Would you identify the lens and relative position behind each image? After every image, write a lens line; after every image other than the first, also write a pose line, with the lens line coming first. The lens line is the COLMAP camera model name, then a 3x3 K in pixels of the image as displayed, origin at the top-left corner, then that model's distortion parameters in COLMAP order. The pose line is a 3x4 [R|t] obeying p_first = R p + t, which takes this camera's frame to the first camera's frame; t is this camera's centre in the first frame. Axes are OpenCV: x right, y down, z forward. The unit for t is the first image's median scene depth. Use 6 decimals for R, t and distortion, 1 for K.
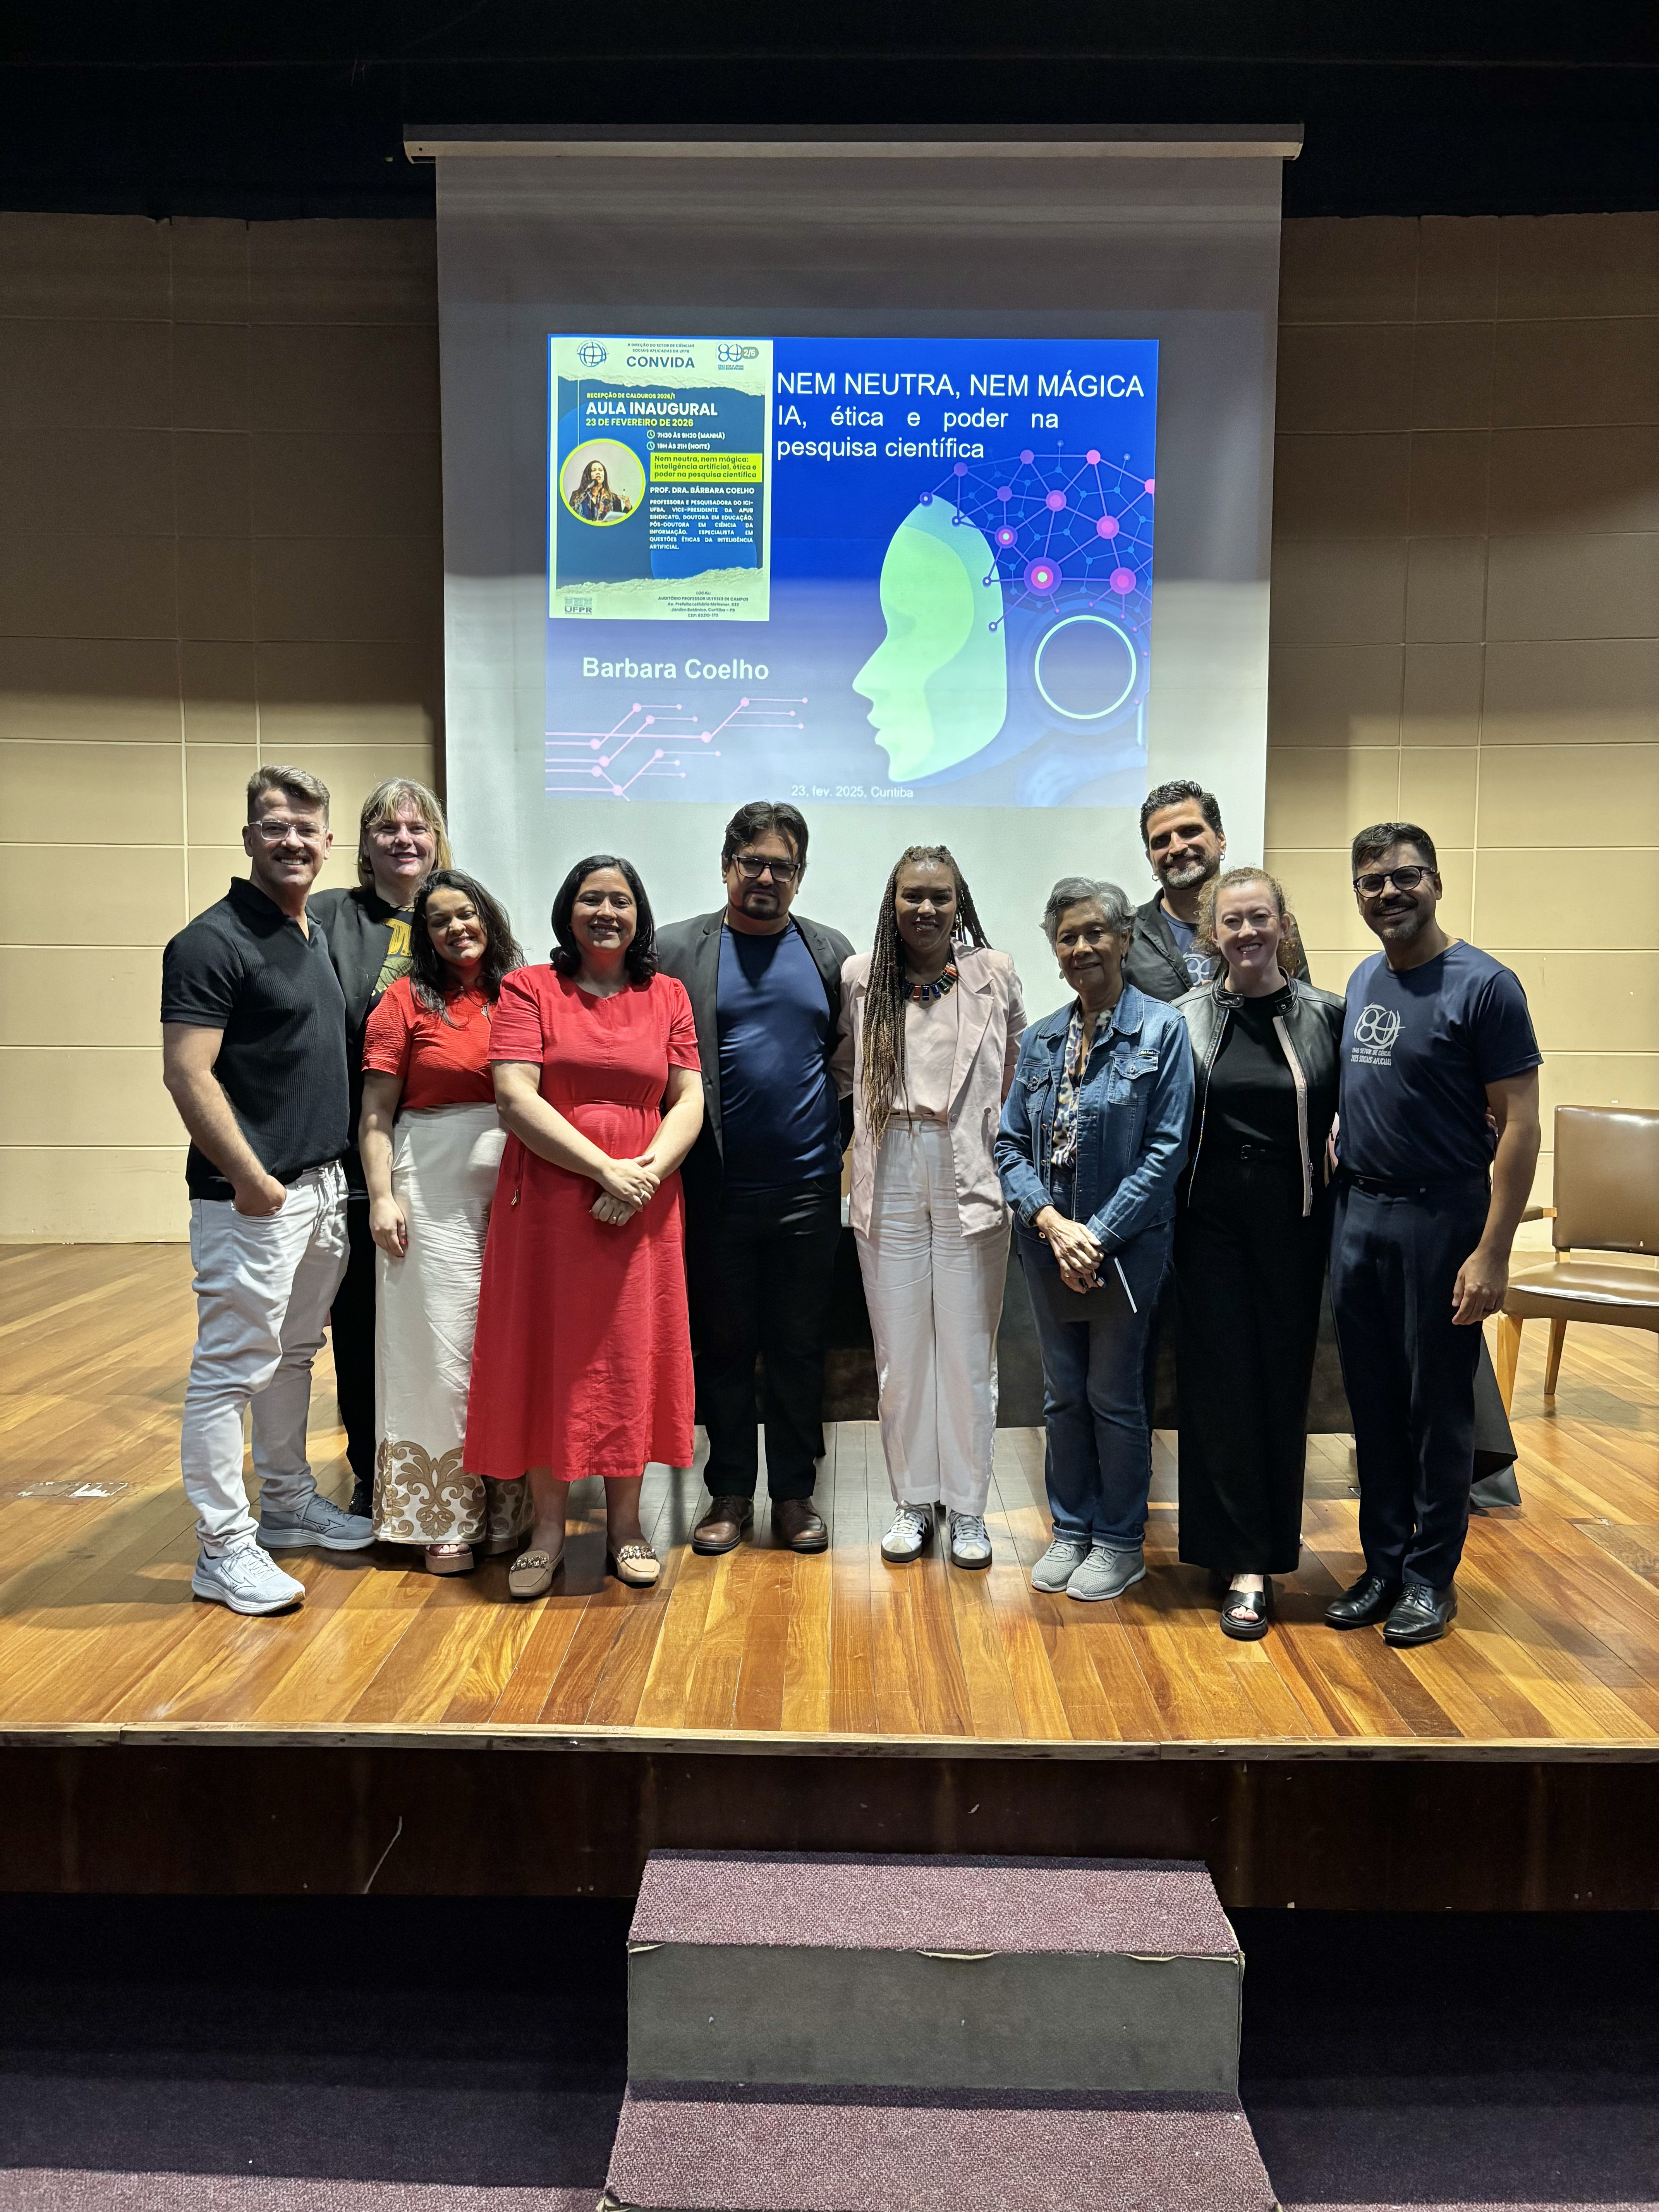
lens RADIAL K [[1649.2, 0, 823.0], [0, 1649.2, 1111.9], [0, 0, 1]] dist [0.019326, -0.040891]
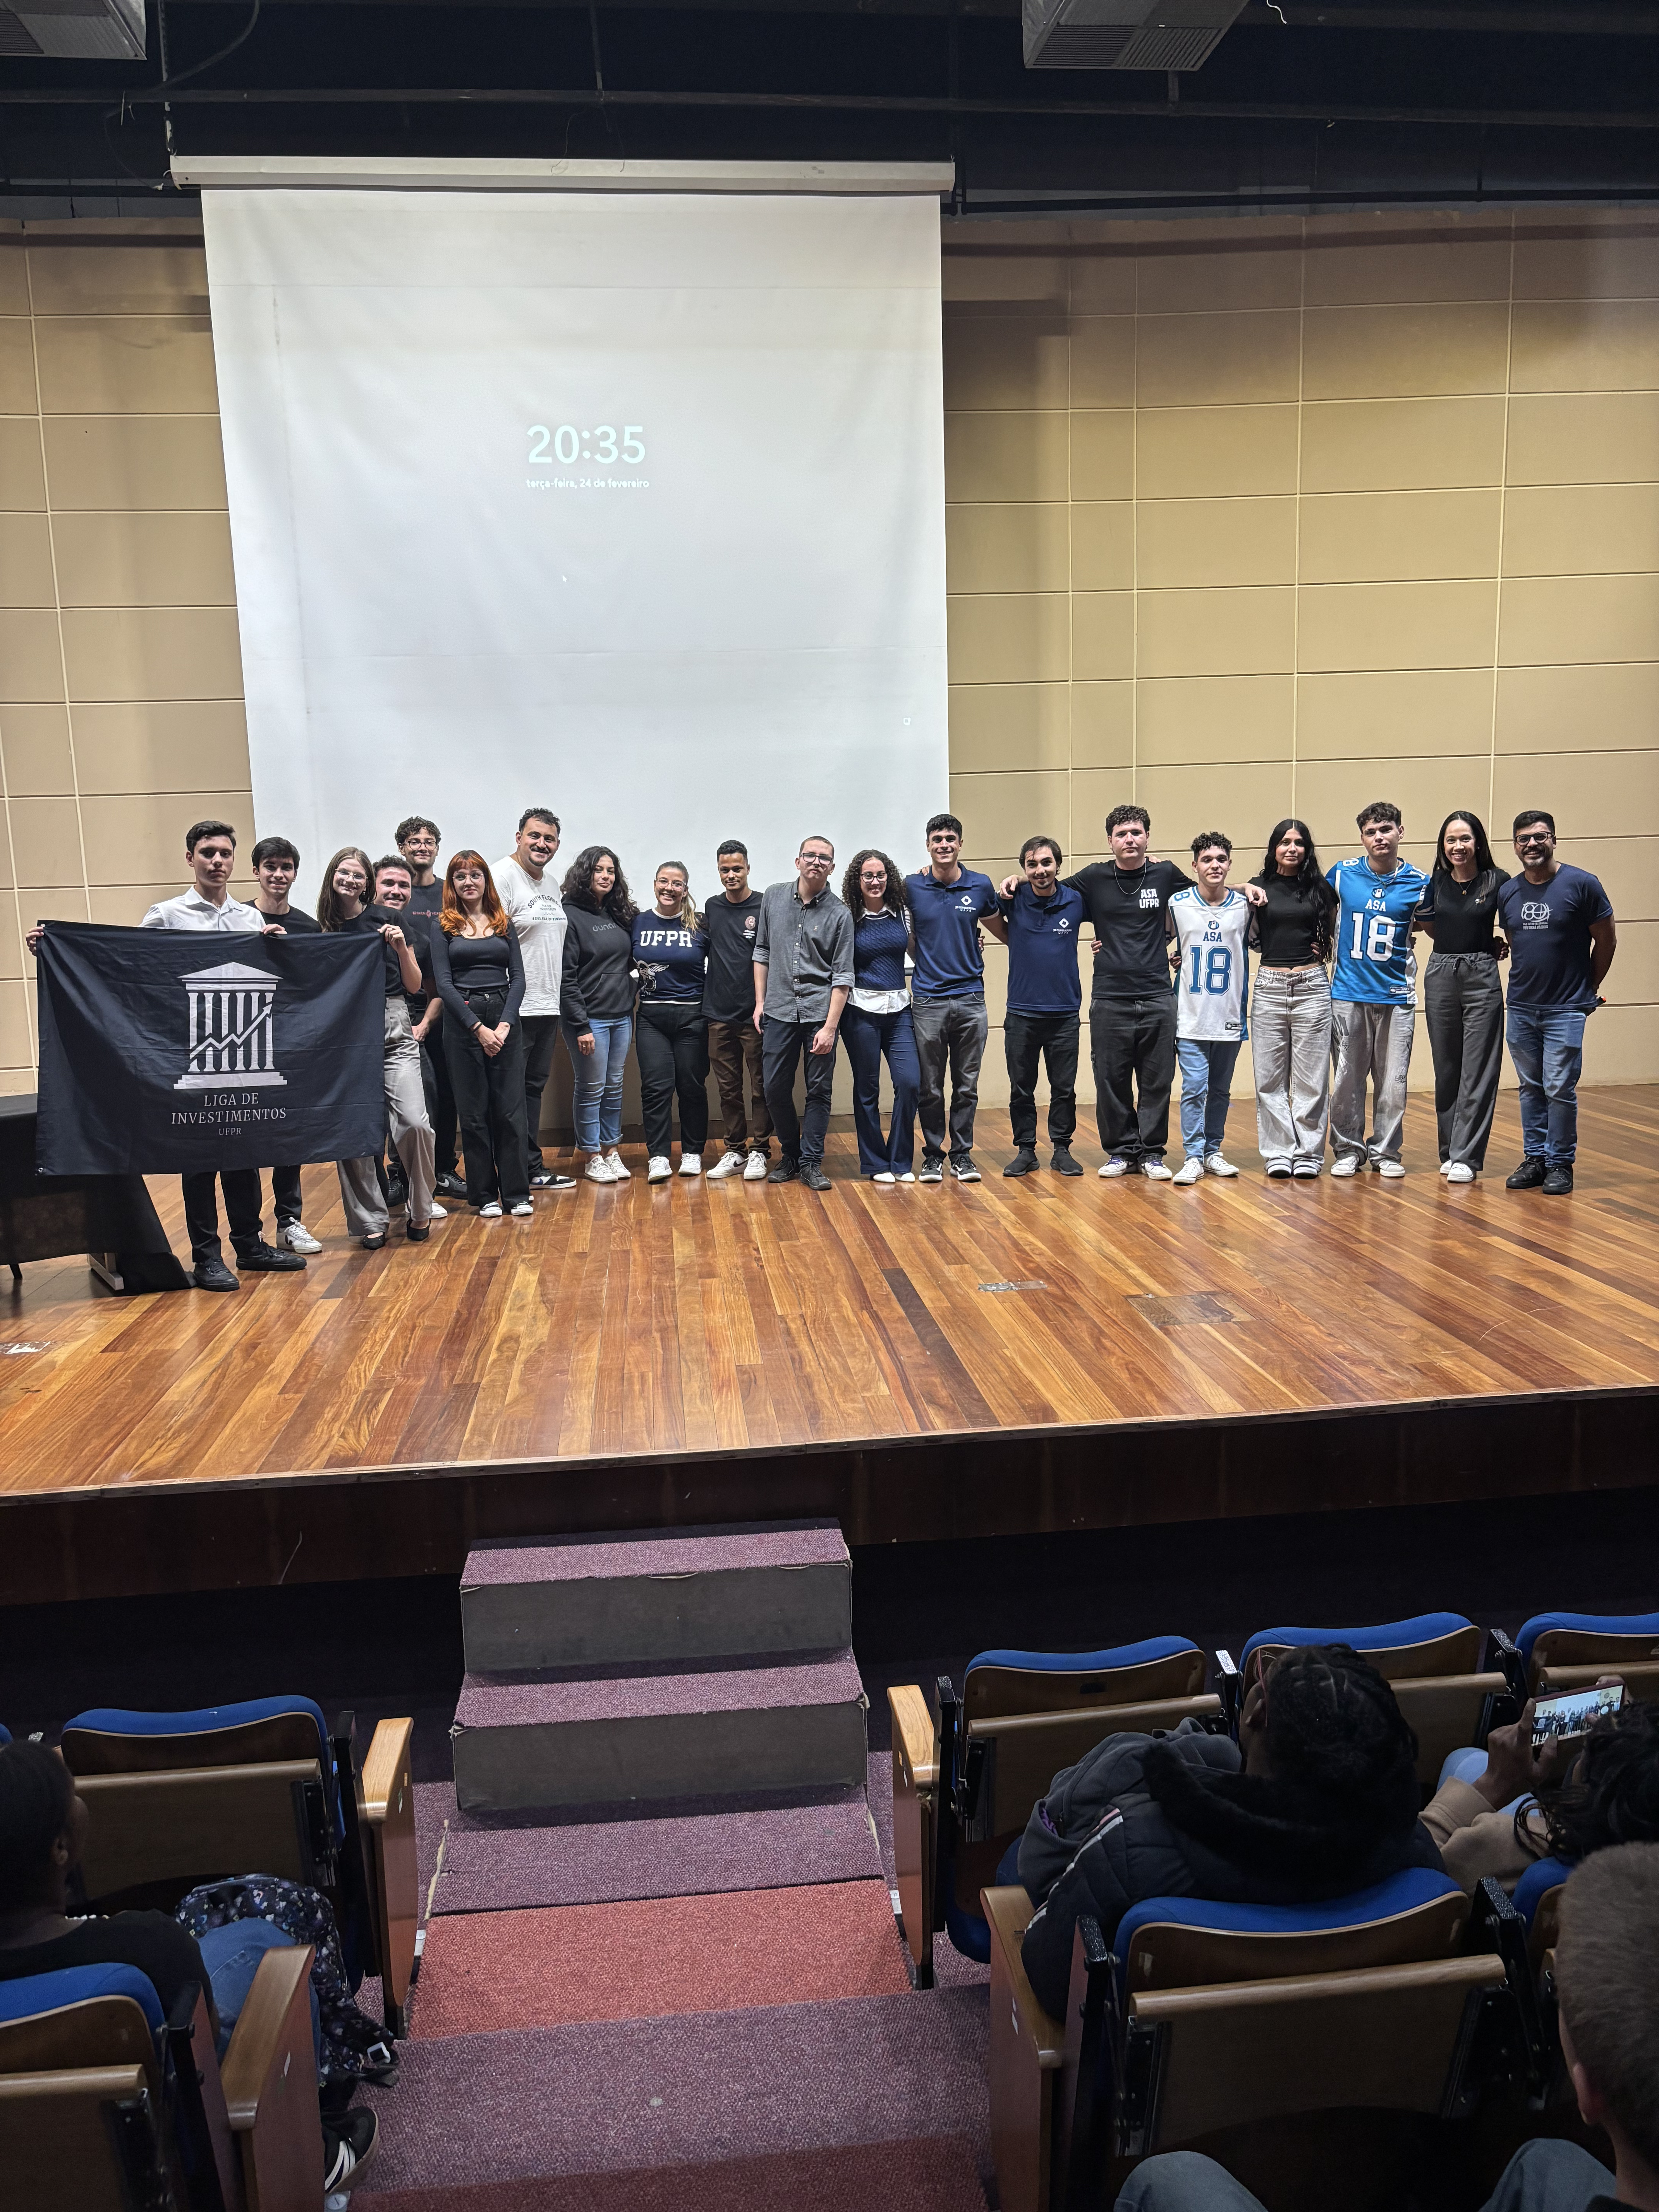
lens RADIAL K [[1649.2, 0, 824.3], [0, 1649.2, 1101.7], [0, 0, 1]] dist [0.019326, -0.040891]
pose [[0.992226, -0.051759, 0.113178, 0.061926], [0.043282, 0.996159, 0.076112, -0.049617], [-0.116683, -0.070622, 0.990655, -0.486206]]
